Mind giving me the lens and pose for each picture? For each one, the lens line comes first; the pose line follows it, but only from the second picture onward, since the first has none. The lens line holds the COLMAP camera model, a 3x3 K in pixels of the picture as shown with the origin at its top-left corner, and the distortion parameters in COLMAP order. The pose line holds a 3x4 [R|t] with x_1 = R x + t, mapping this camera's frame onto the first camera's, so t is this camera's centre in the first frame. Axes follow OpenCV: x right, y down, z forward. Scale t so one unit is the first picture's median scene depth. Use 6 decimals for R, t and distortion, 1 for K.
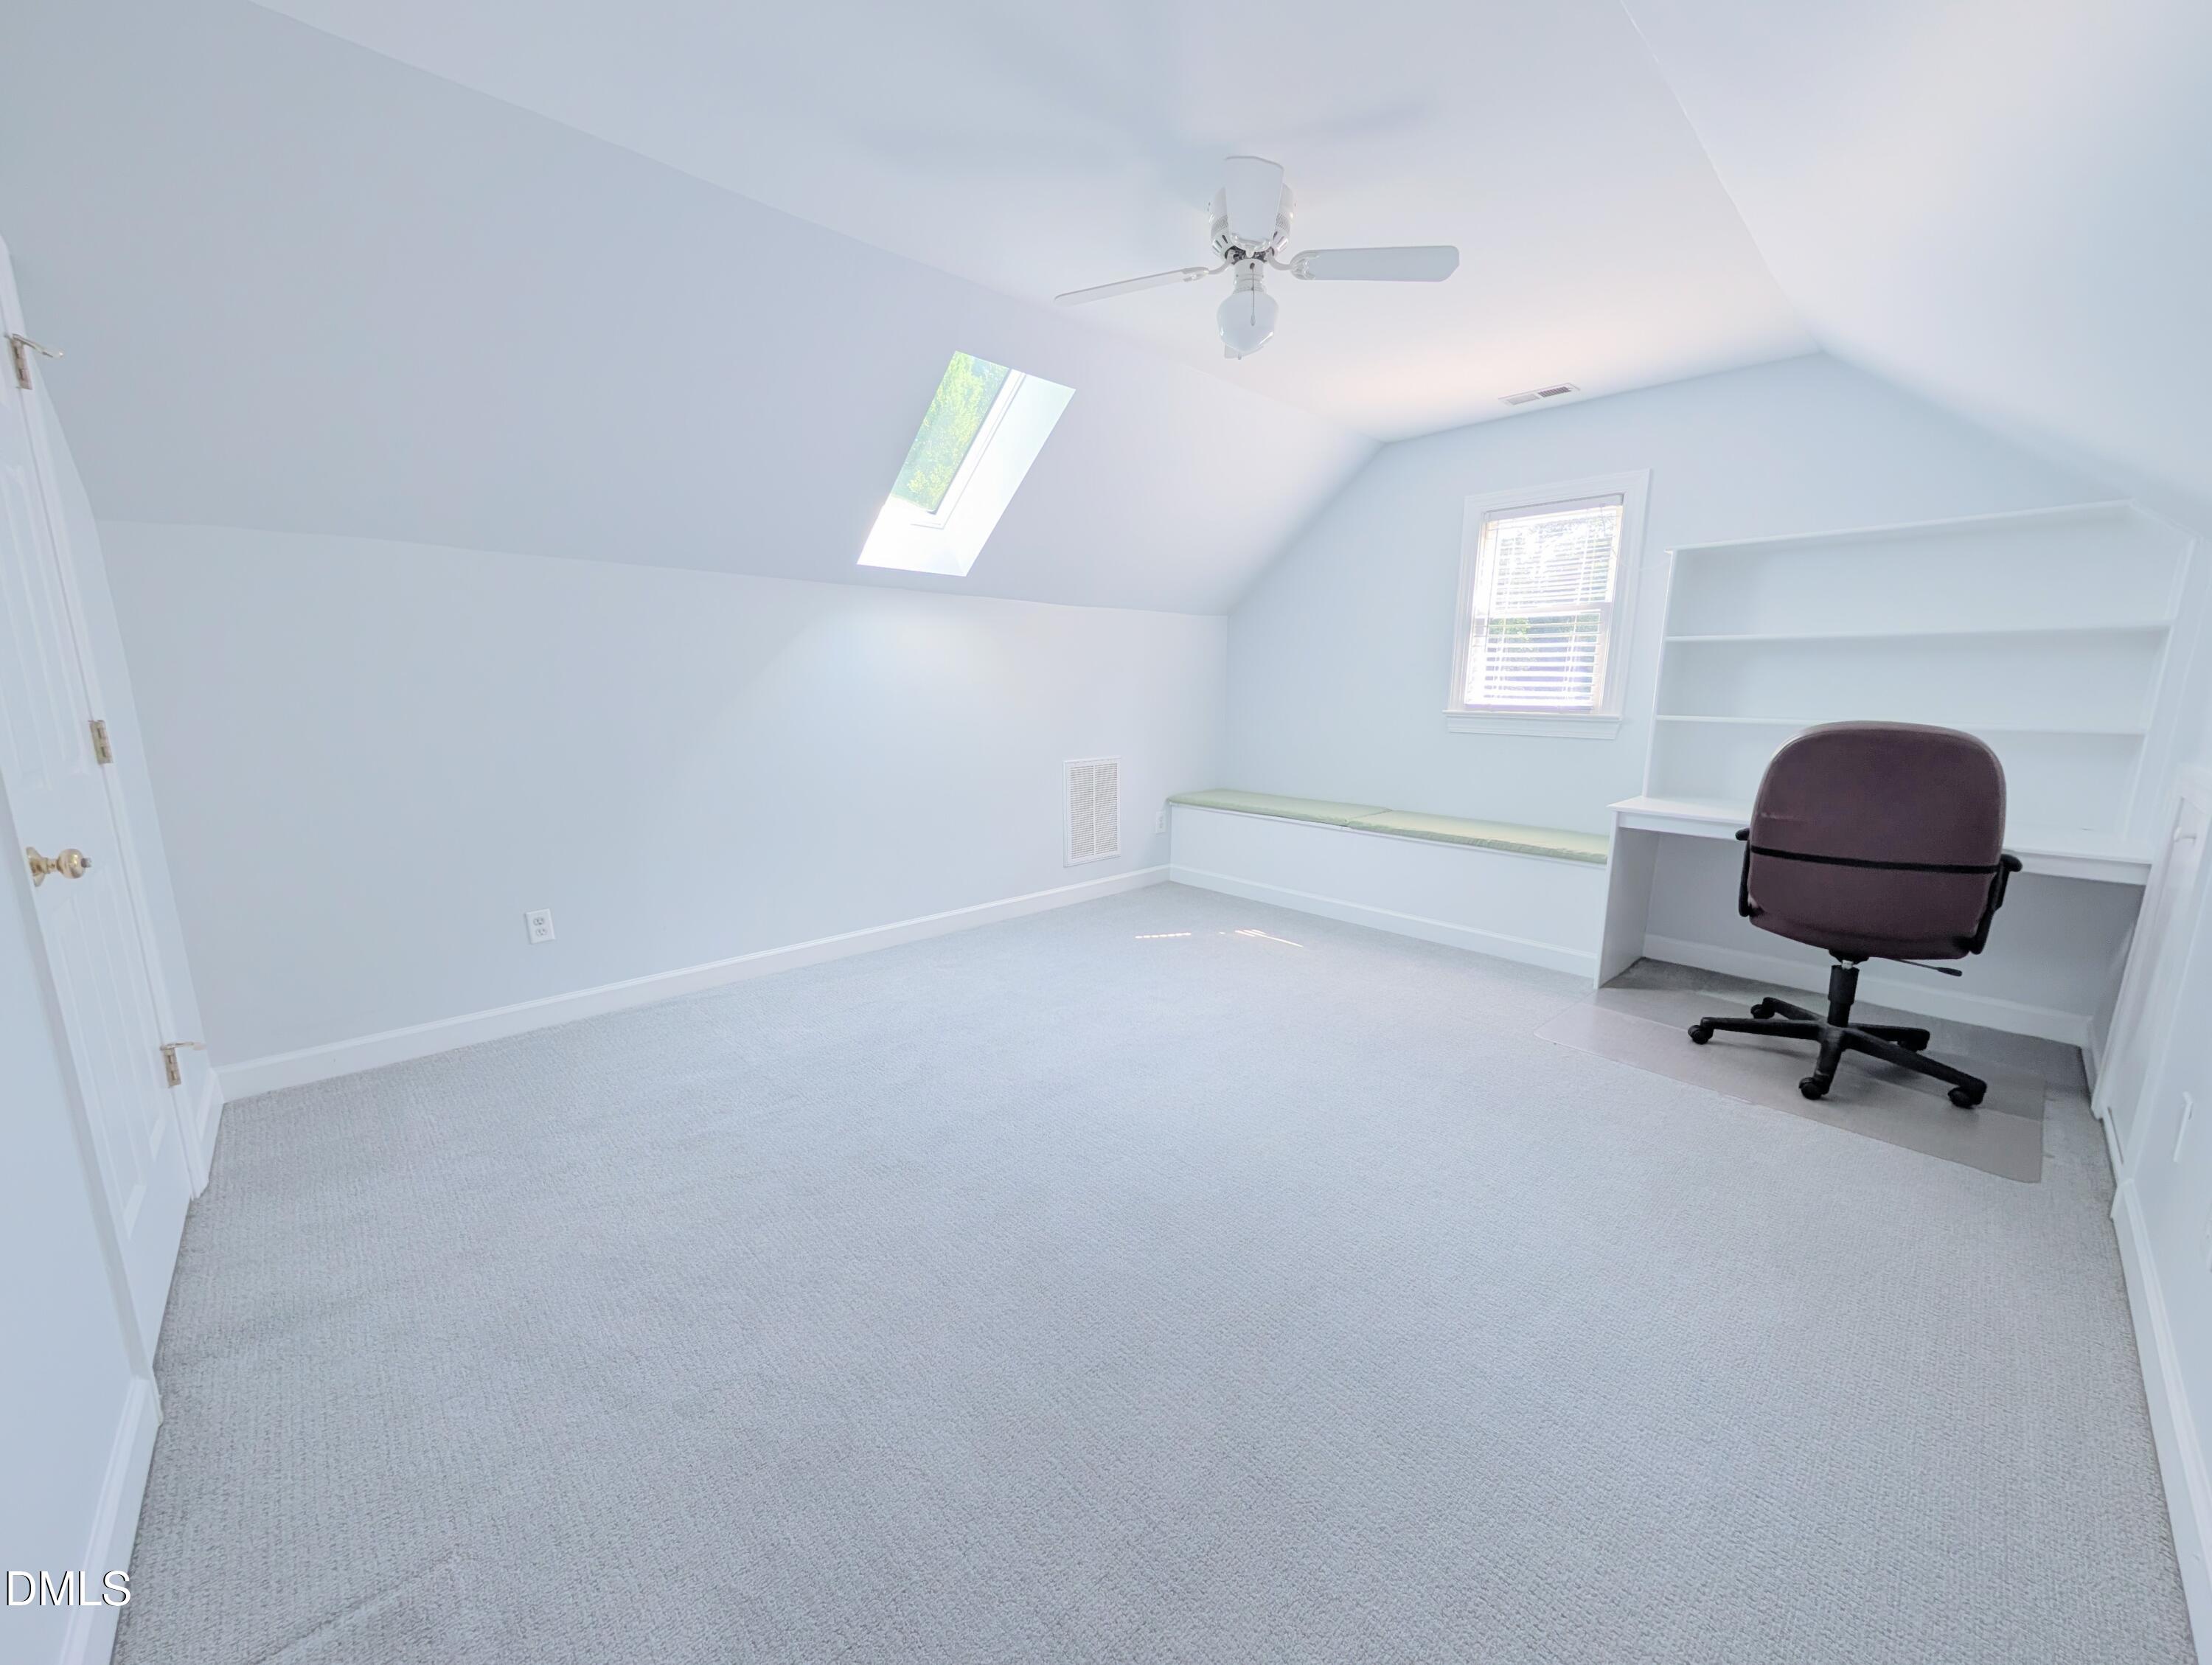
lens RADIAL K [[835.0, 0, 1107.7], [0, 835.0, 845.3], [0, 0, 1]] dist [-0.000630, 0.000059]
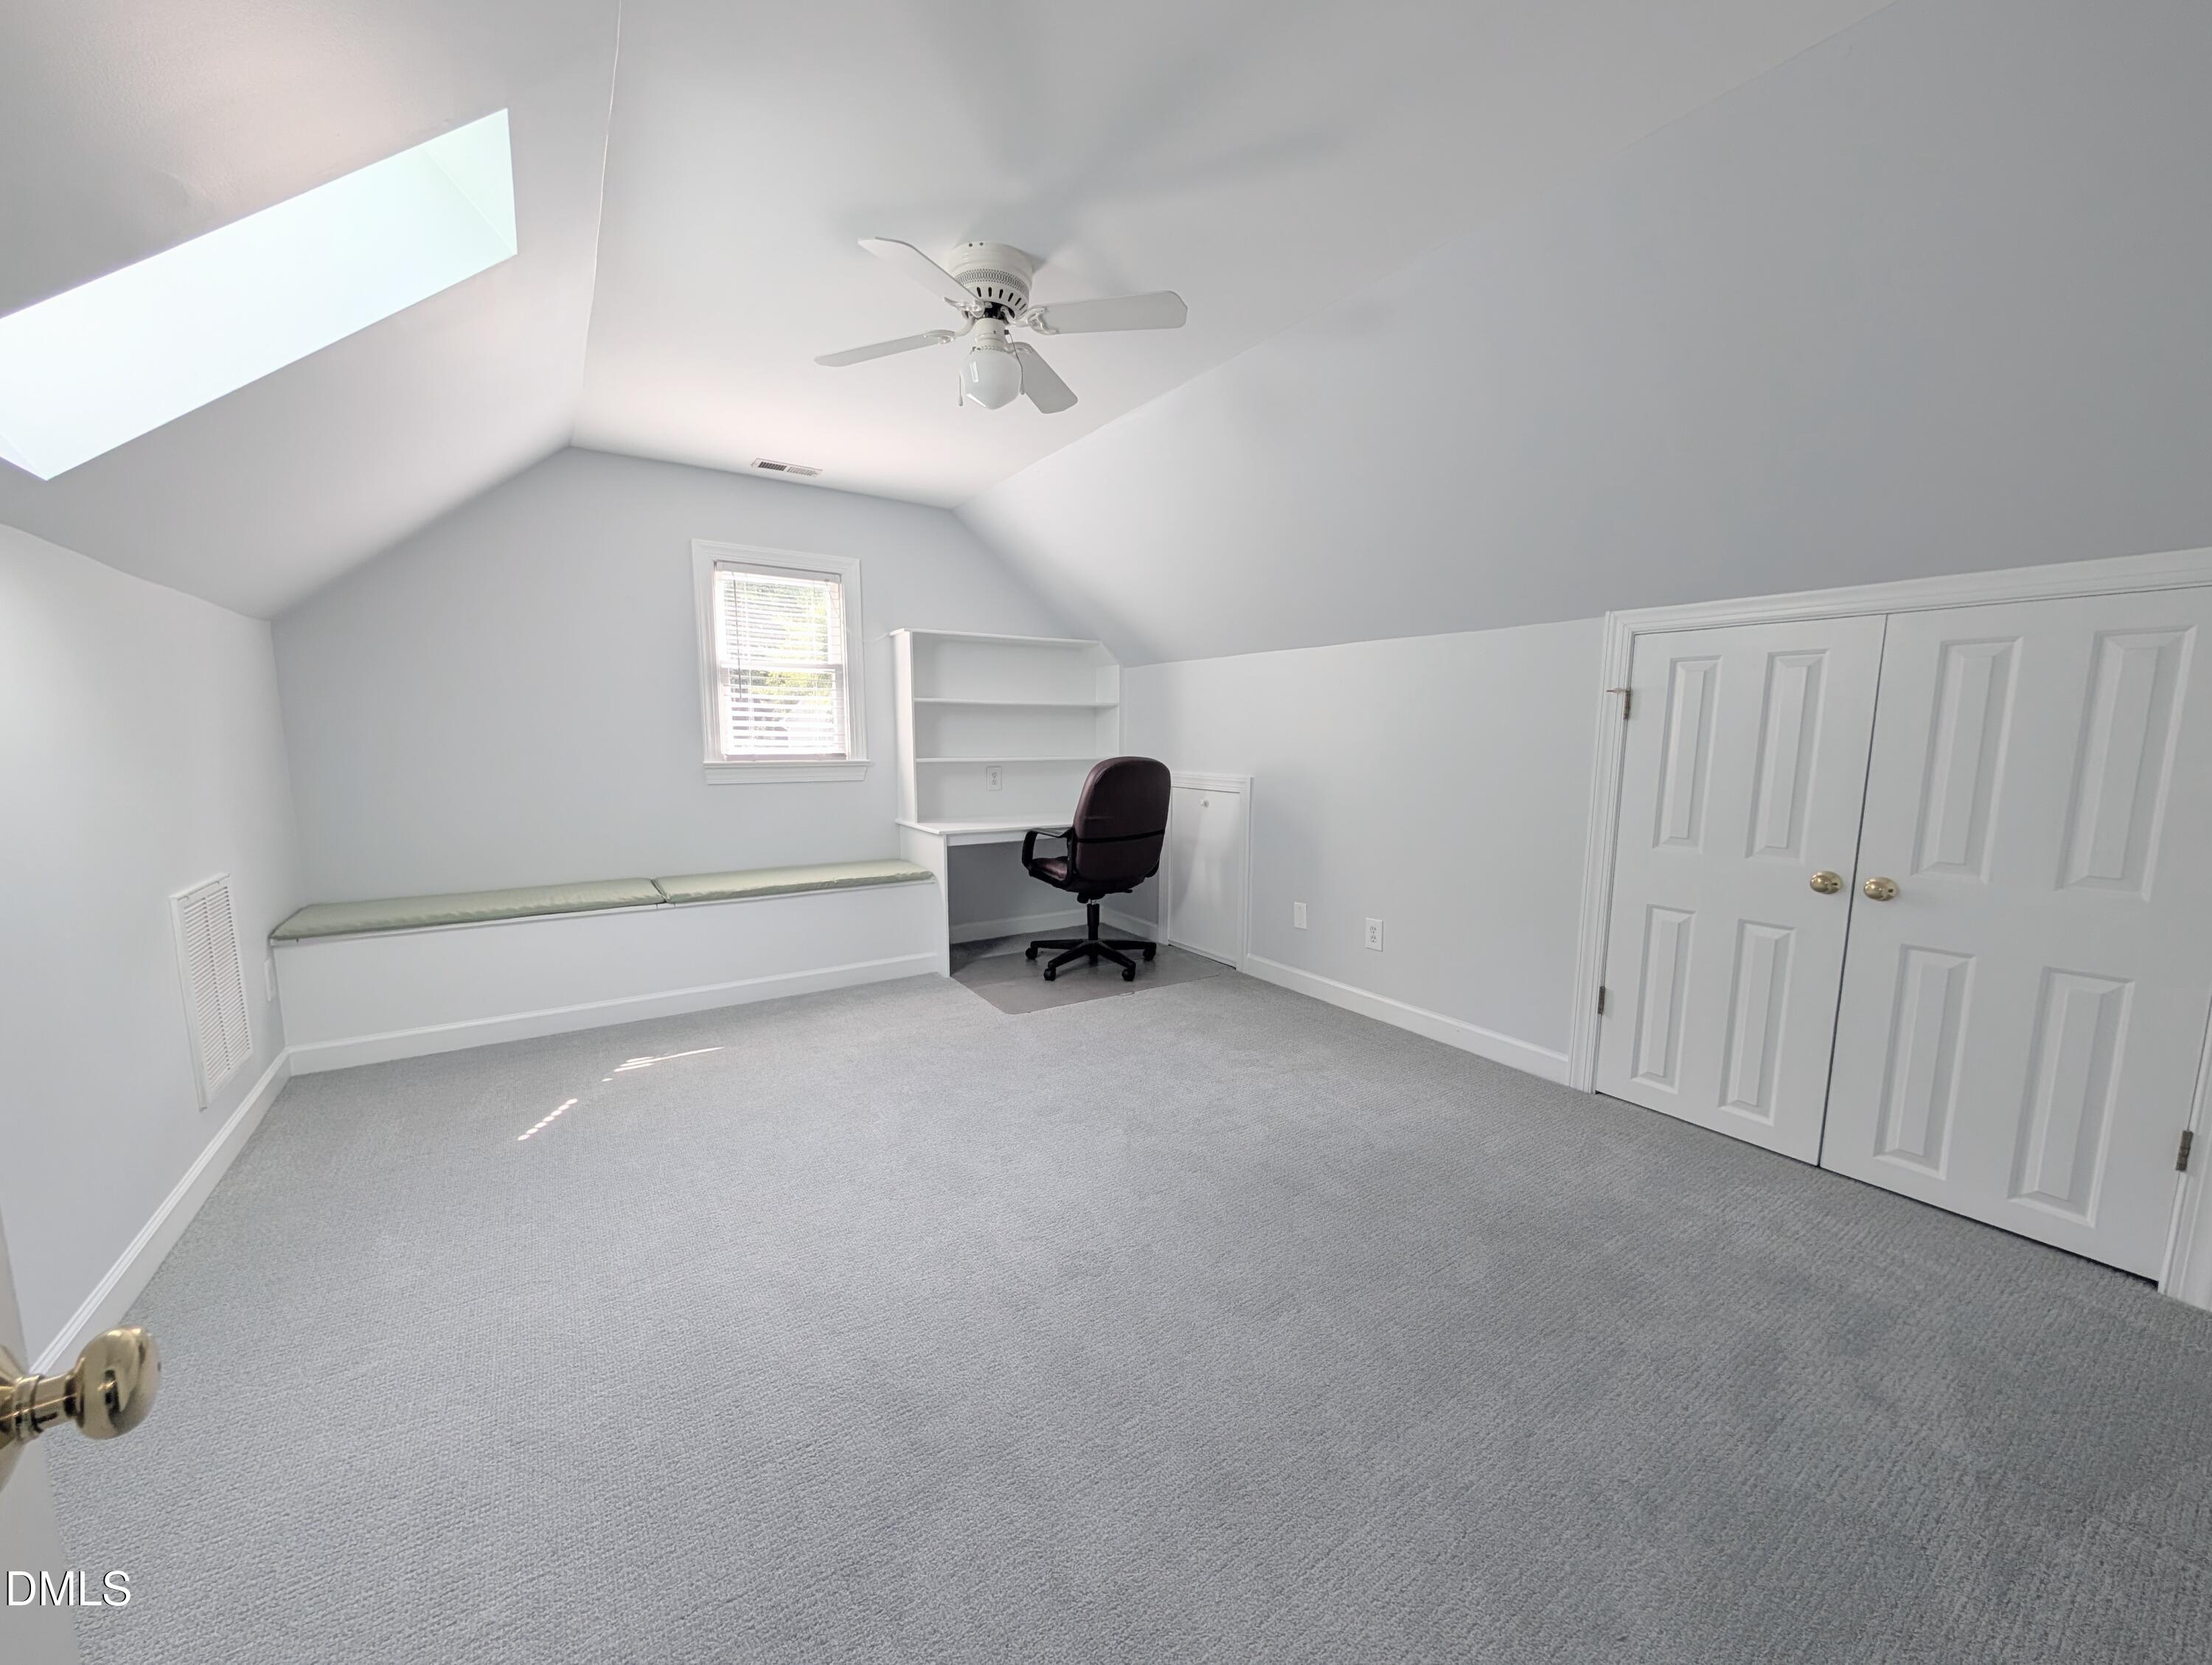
lens RADIAL K [[835.0, 0, 1107.7], [0, 835.0, 845.3], [0, 0, 1]] dist [-0.000630, 0.000059]
pose [[0.171243, -0.134694, 0.975978, -0.500100], [0.182967, 0.977726, 0.102832, -0.093842], [-0.968090, 0.160963, 0.192074, 0.445423]]
